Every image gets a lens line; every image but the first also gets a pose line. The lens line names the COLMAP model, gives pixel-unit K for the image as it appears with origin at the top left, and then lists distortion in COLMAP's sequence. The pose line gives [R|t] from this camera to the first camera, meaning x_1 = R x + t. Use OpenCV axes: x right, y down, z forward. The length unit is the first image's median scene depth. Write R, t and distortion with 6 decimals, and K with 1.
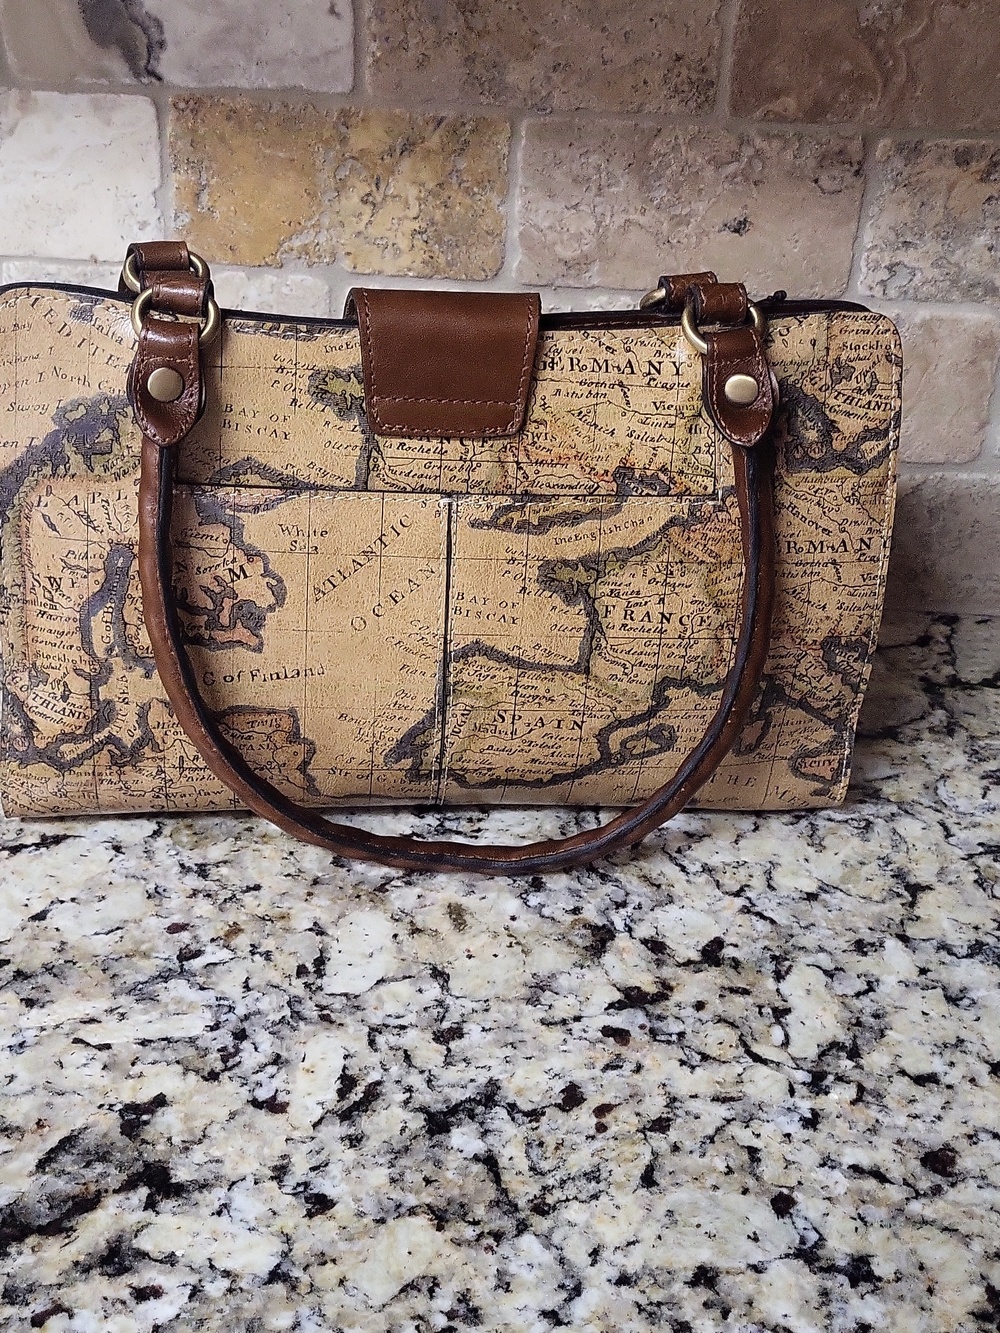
lens RADIAL K [[1689.5, 0, 477.2], [0, 1689.5, 616.8], [0, 0, 1]] dist [0.022578, 0.000000]
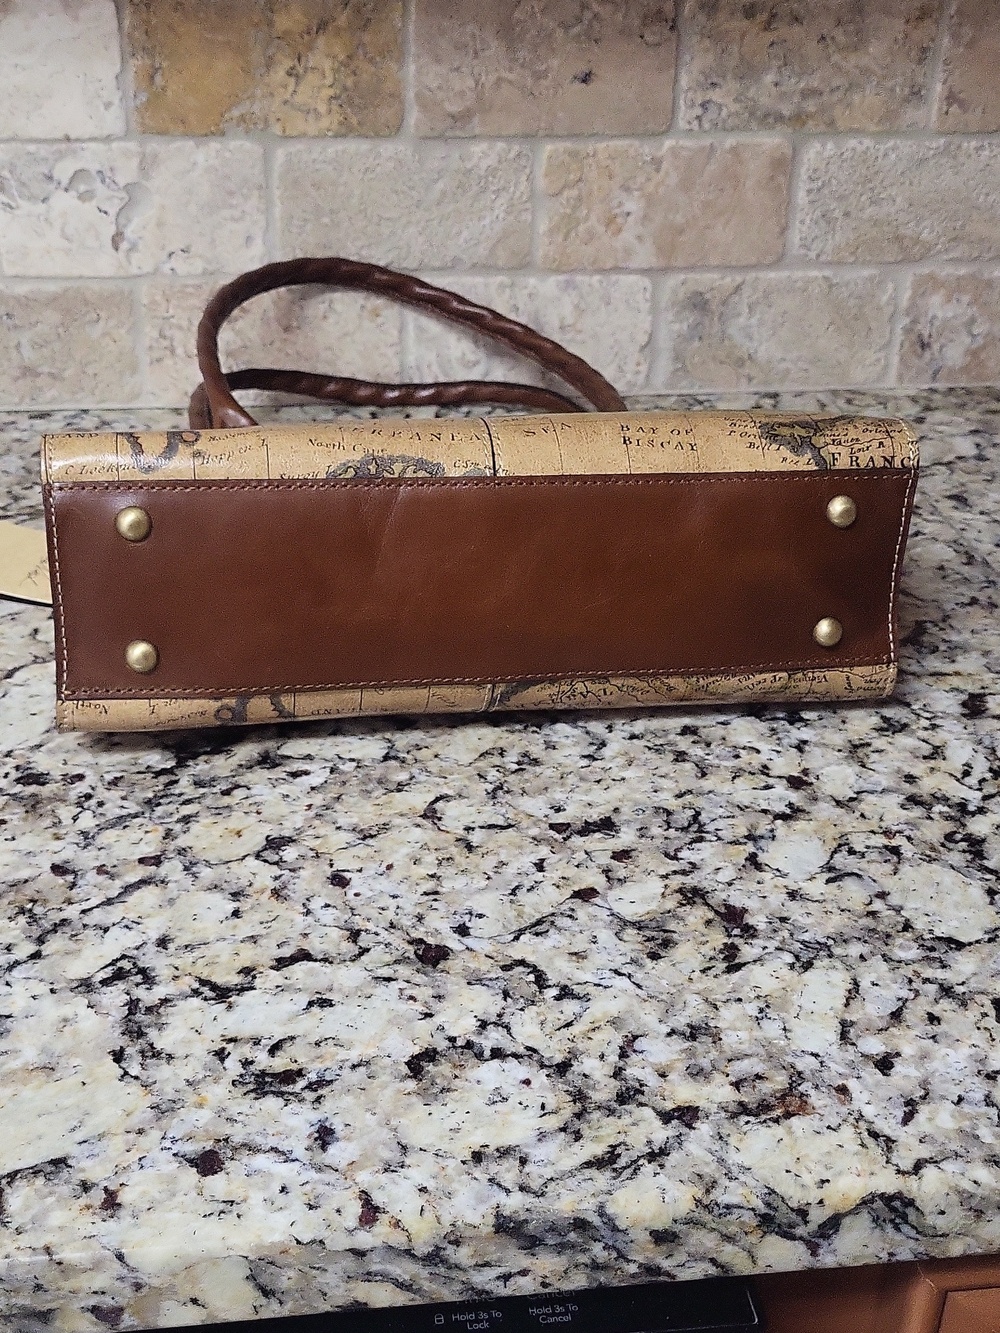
lens RADIAL K [[1689.5, 0, 479.7], [0, 1689.5, 667.4], [0, 0, 1]] dist [0.022578, 0.000000]
pose [[0.984689, -0.103713, 0.140109, -0.189228], [0.107432, 0.994027, -0.019221, 0.288599], [-0.137279, 0.033979, 0.989949, -0.301472]]
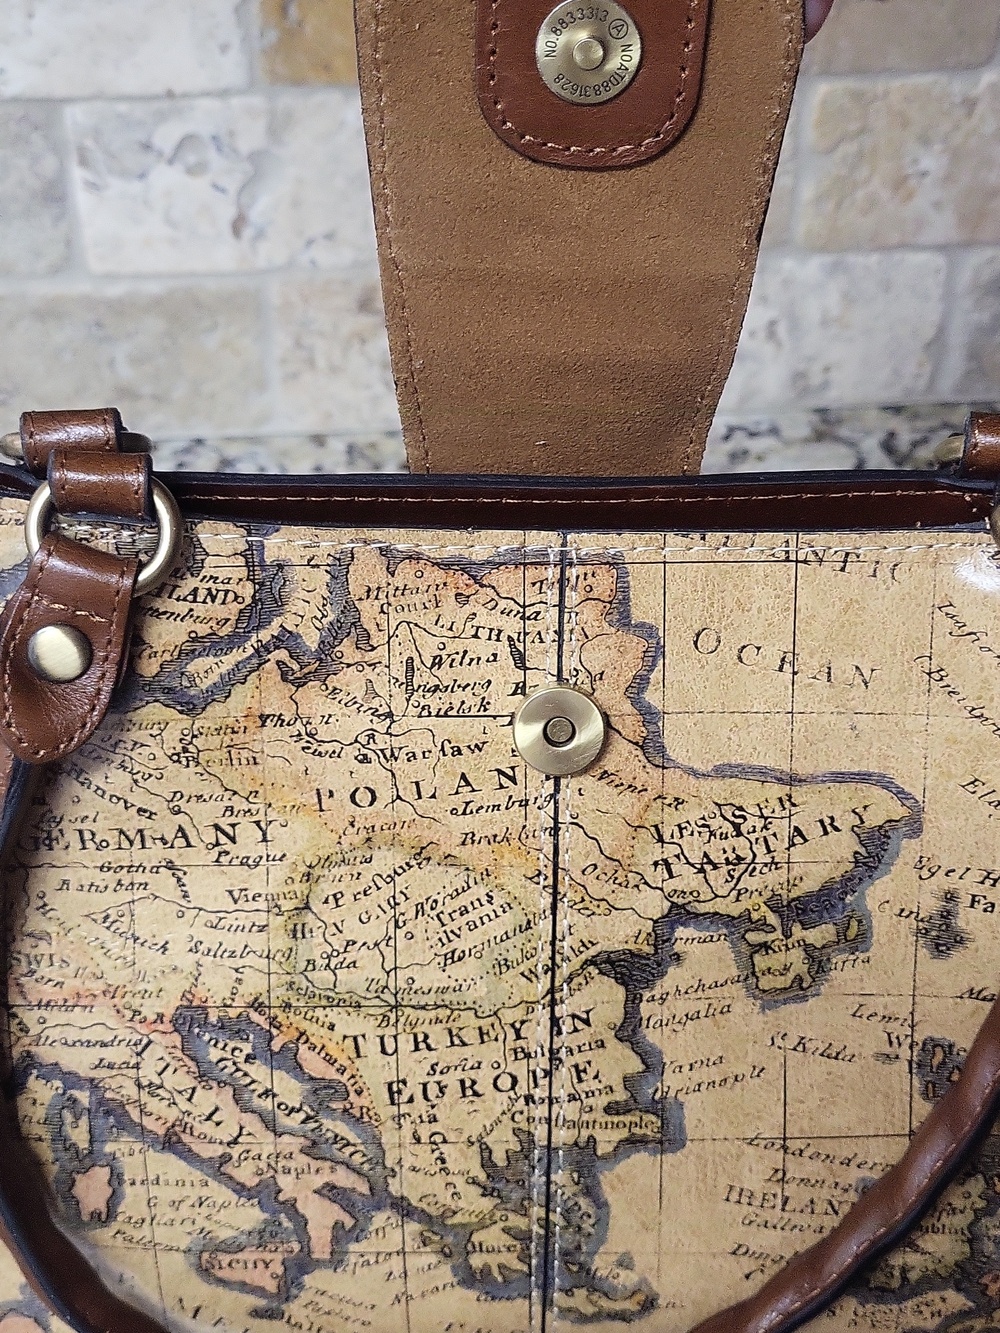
lens RADIAL K [[1689.5, 0, 528.2], [0, 1689.5, 652.8], [0, 0, 1]] dist [0.022578, 0.000000]
pose [[0.998486, -0.049843, 0.023281, -0.008056], [0.049256, 0.998470, 0.025115, -0.194379], [-0.024498, -0.023931, 0.999413, 0.519667]]
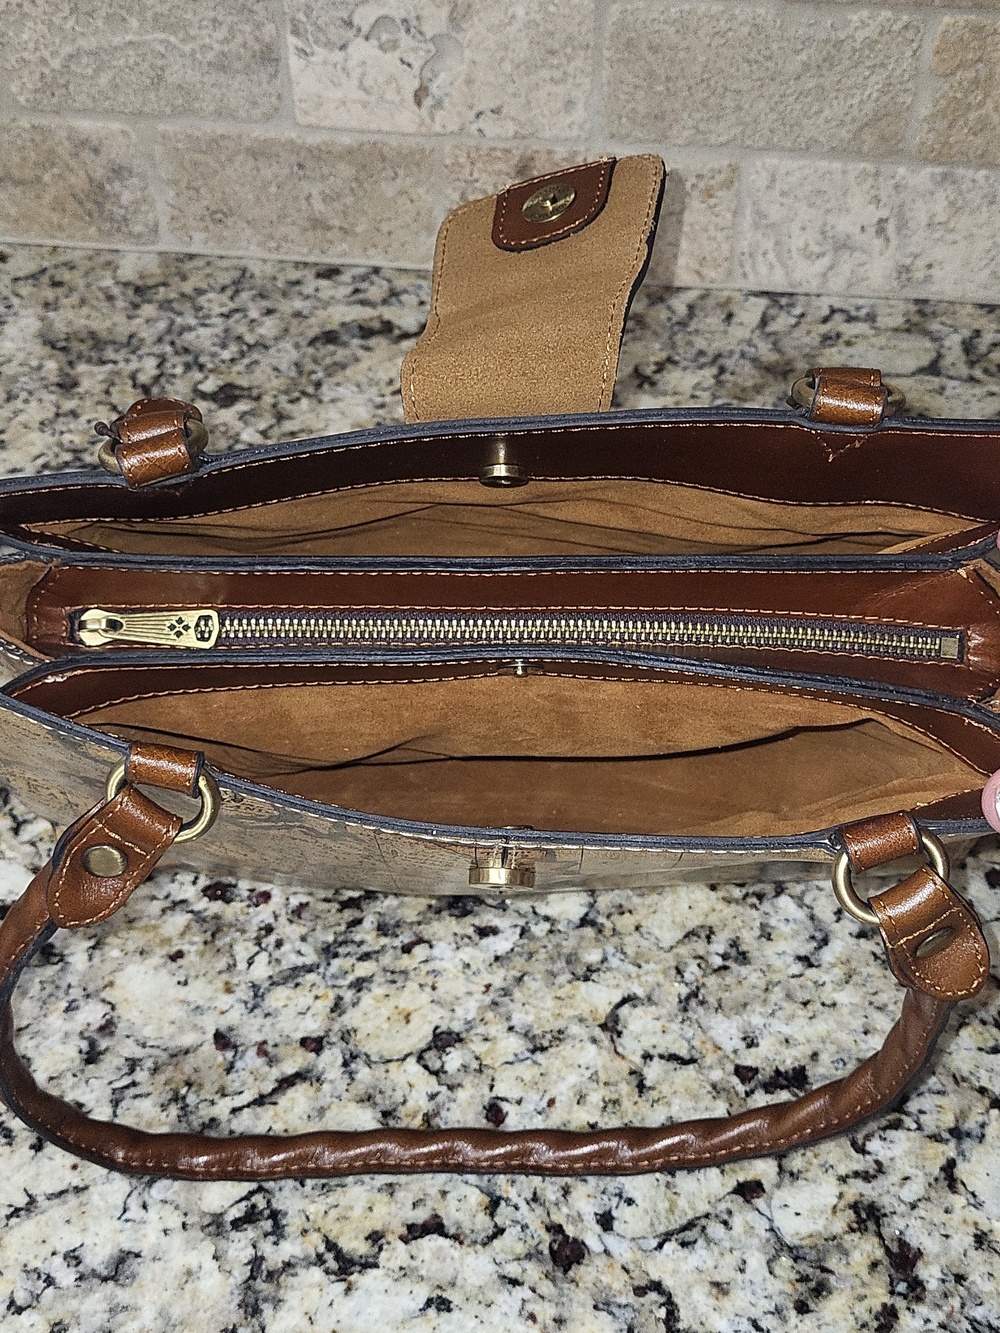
lens RADIAL K [[1689.5, 0, 476.8], [0, 1689.5, 655.1], [0, 0, 1]] dist [0.022578, 0.000000]
pose [[0.995269, 0.021081, -0.094848, -0.068938], [0.005388, 0.962701, 0.270512, -0.122254], [0.097013, -0.269743, 0.958033, -0.141139]]
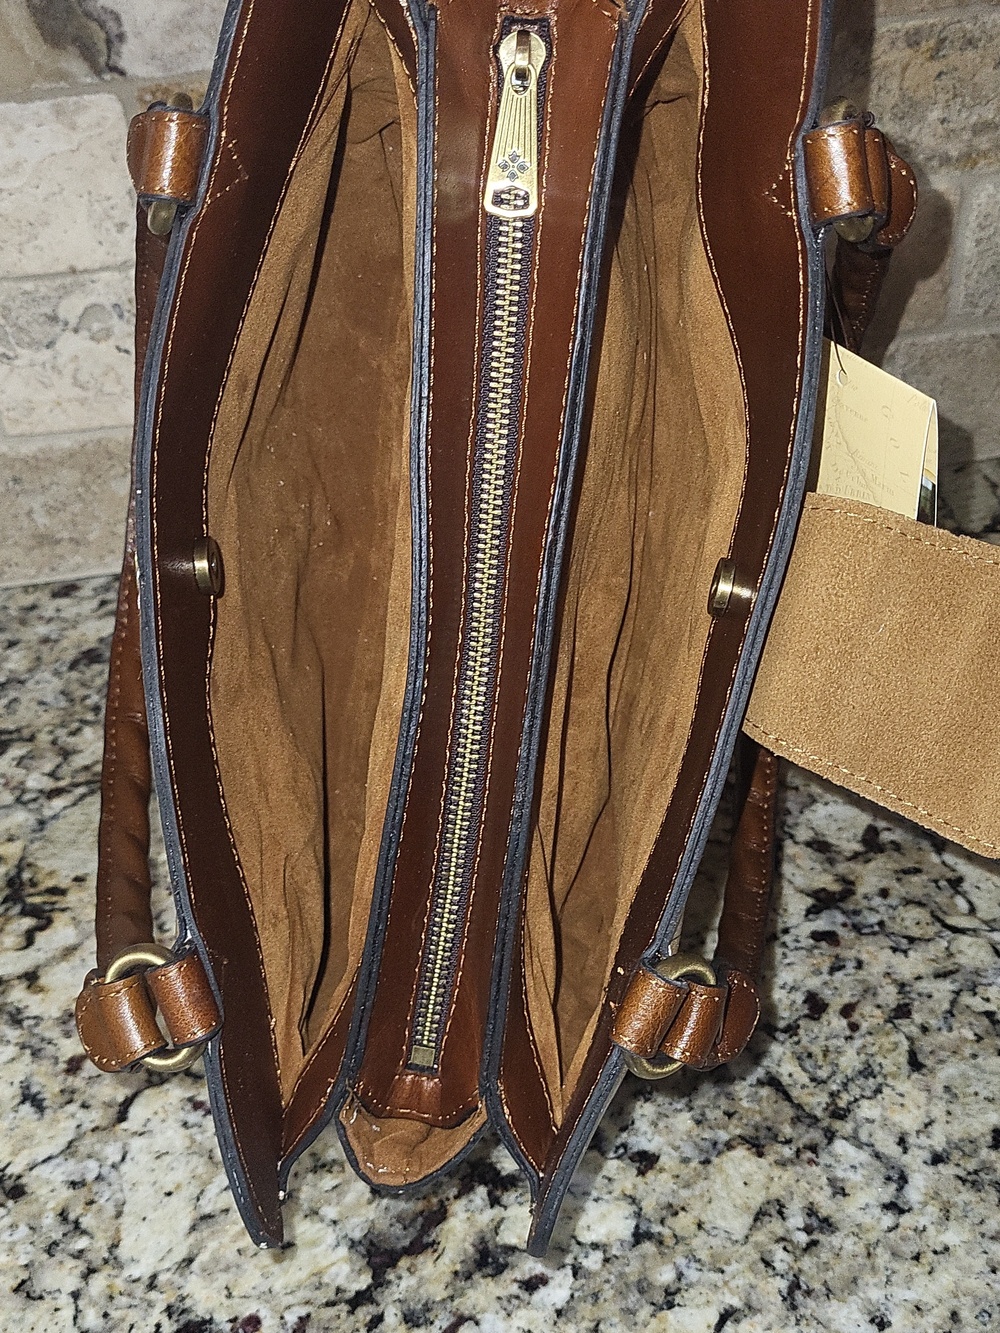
lens RADIAL K [[1689.5, 0, 496.2], [0, 1689.5, 643.3], [0, 0, 1]] dist [0.022578, 0.000000]
pose [[0.966274, -0.198917, 0.163542, -0.252535], [0.181114, 0.976415, 0.117521, -0.097445], [-0.183061, -0.083938, 0.979512, 0.001312]]
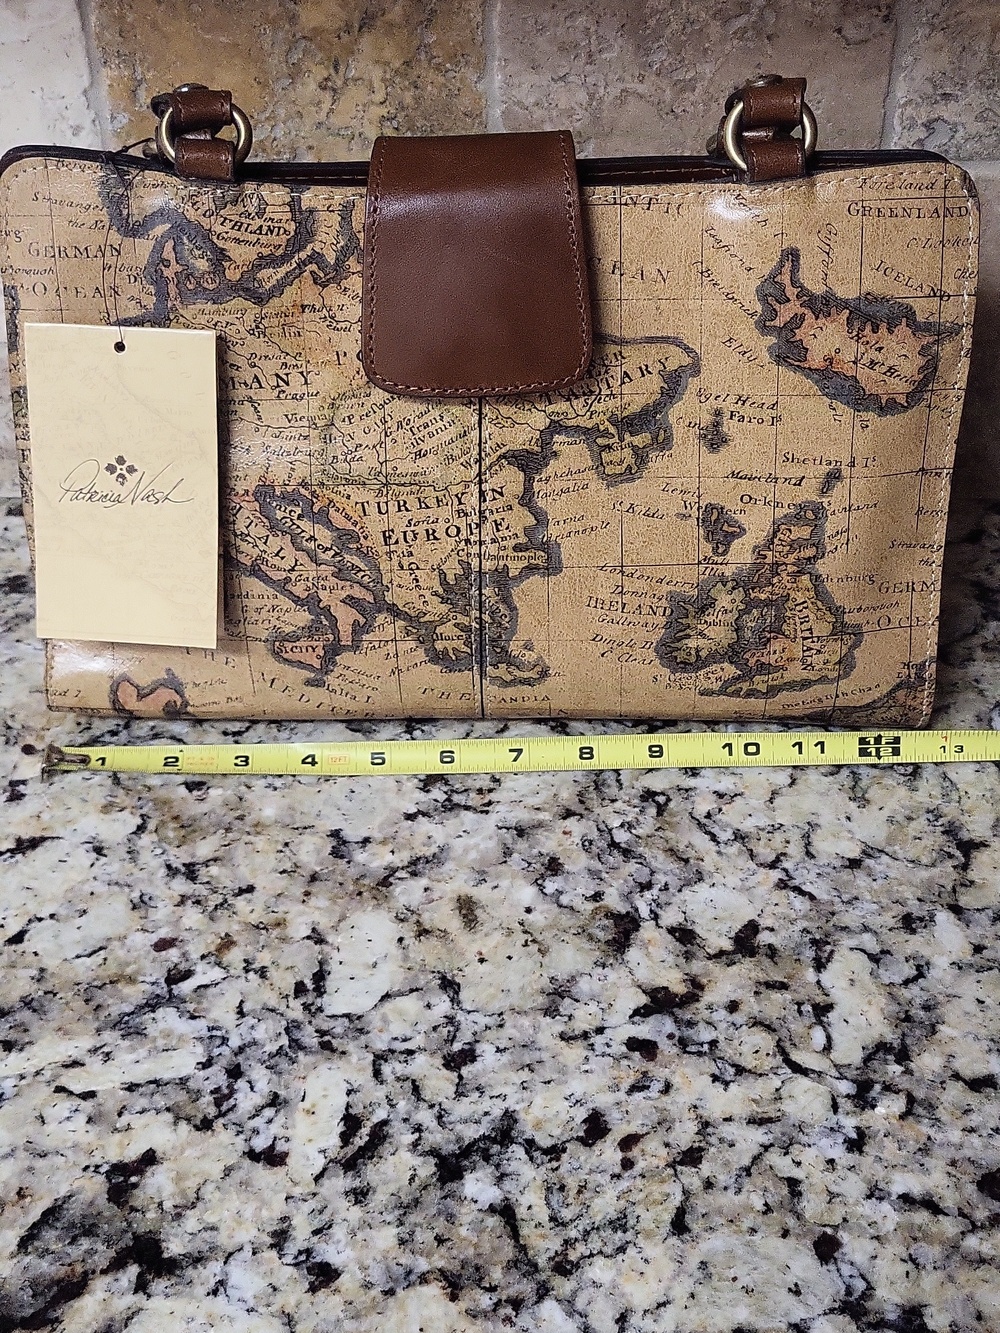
lens RADIAL K [[1689.5, 0, 493.0], [0, 1689.5, 637.8], [0, 0, 1]] dist [0.022578, 0.000000]
pose [[0.997938, -0.056428, -0.030584, 0.040886], [0.060228, 0.987981, 0.142361, -0.106343], [0.022183, -0.143910, 0.989342, 0.117826]]
